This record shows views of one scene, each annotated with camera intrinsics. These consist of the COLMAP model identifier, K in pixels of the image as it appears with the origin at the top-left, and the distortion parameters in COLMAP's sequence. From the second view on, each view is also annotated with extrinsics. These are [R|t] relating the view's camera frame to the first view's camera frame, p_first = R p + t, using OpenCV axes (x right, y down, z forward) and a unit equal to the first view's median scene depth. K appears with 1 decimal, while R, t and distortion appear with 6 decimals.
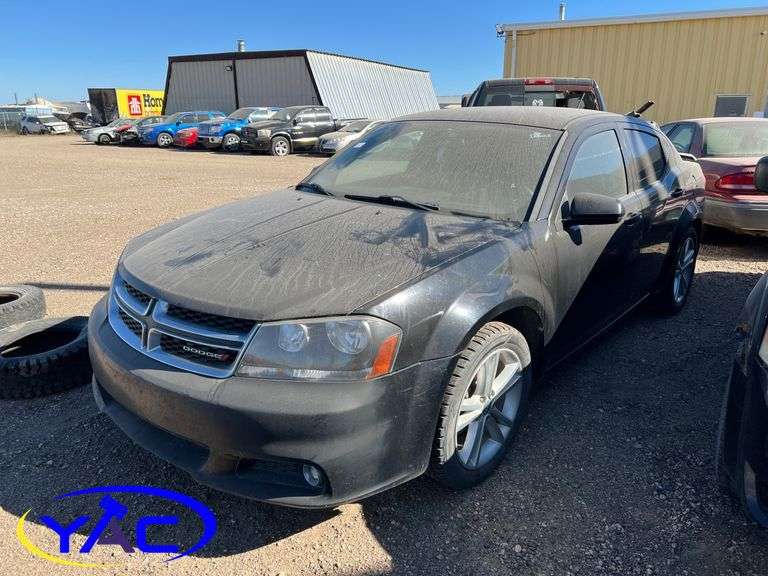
lens RADIAL K [[633.5, 0, 384.0], [0, 633.5, 288.0], [0, 0, 1]] dist [0.007417, -0.002377]
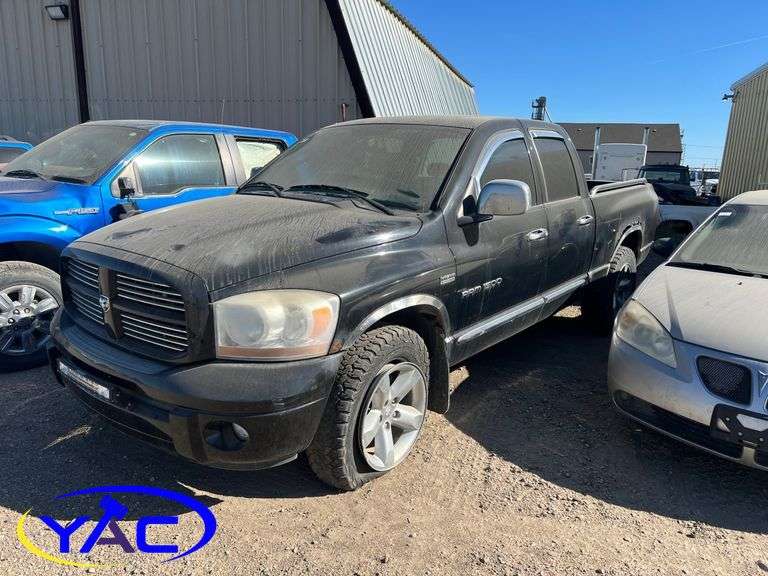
lens RADIAL K [[643.7, 0, 384.0], [0, 643.7, 288.0], [0, 0, 1]] dist [0.006368, 0.005742]
pose [[0.985340, -0.009264, 0.170353, -0.134620], [0.020911, 0.997554, -0.066704, -0.172650], [-0.169318, 0.069288, 0.983123, 0.632889]]
